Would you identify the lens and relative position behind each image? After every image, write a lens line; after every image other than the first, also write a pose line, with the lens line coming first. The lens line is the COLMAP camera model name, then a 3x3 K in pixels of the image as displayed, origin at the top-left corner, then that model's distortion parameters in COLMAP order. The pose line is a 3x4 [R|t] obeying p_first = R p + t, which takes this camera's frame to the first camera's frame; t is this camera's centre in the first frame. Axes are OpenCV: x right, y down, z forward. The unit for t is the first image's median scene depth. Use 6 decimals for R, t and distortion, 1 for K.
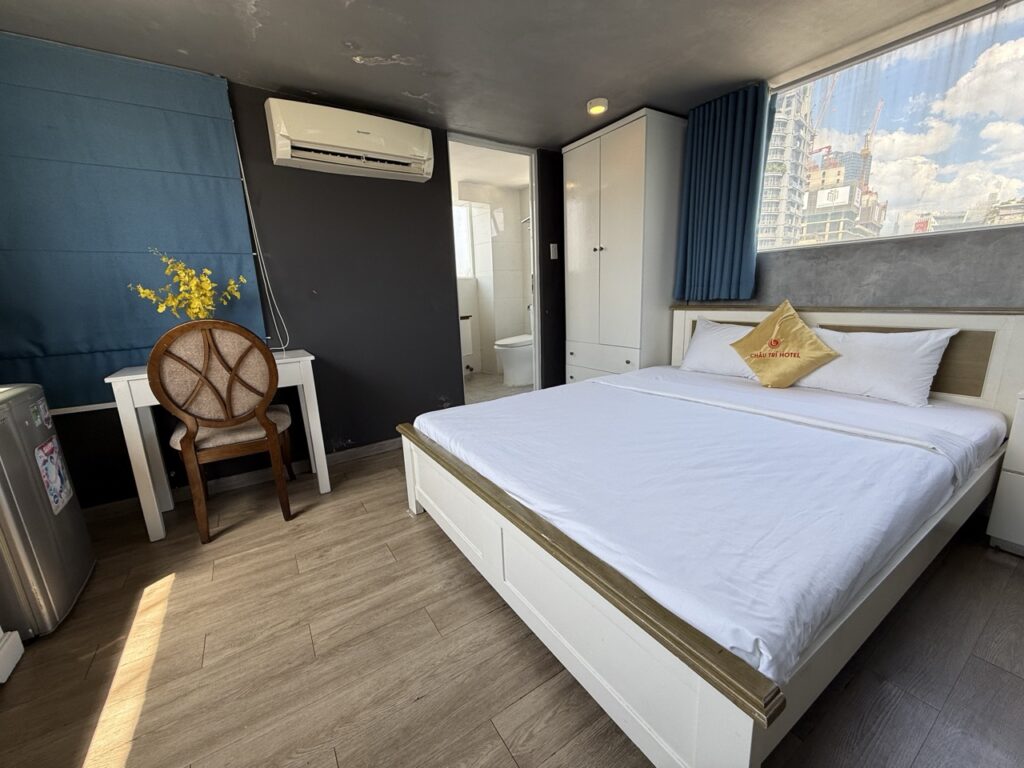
lens RADIAL K [[407.4, 0, 509.8], [0, 407.4, 385.0], [0, 0, 1]] dist [-0.000463, -0.000587]
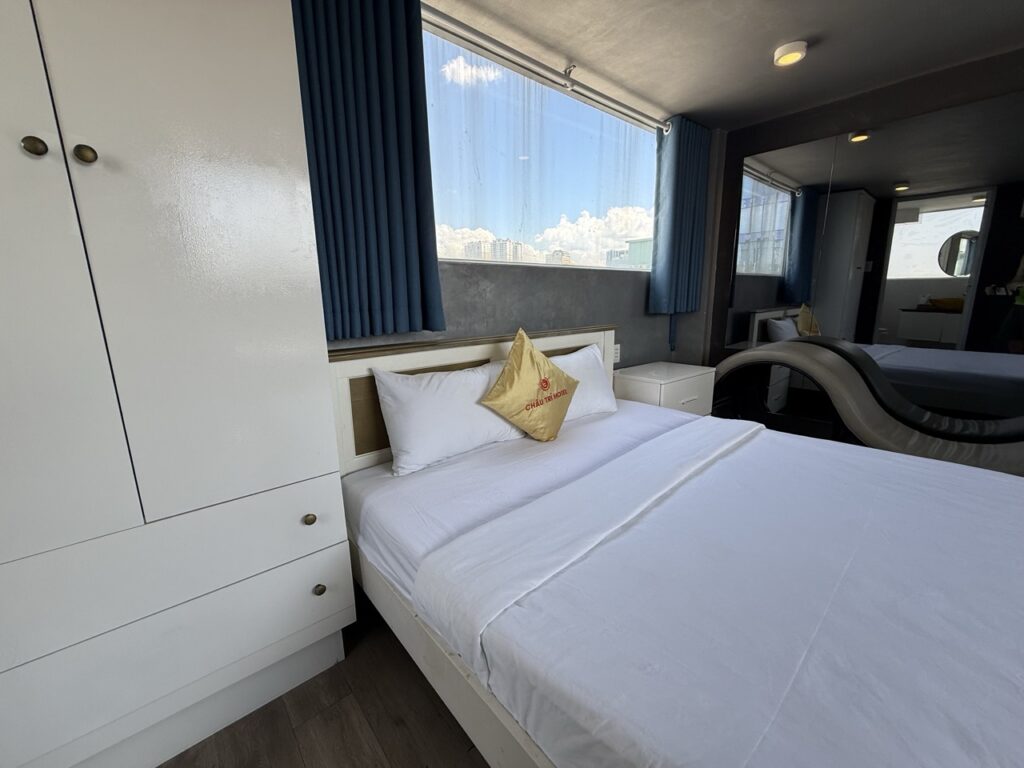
lens RADIAL K [[407.4, 0, 511.9], [0, 407.4, 383.1], [0, 0, 1]] dist [-0.000463, -0.000587]
pose [[-0.135280, -0.175754, 0.975095, -0.016986], [0.229550, 0.951806, 0.203403, -0.054367], [-0.963850, 0.251350, -0.088416, 0.221595]]
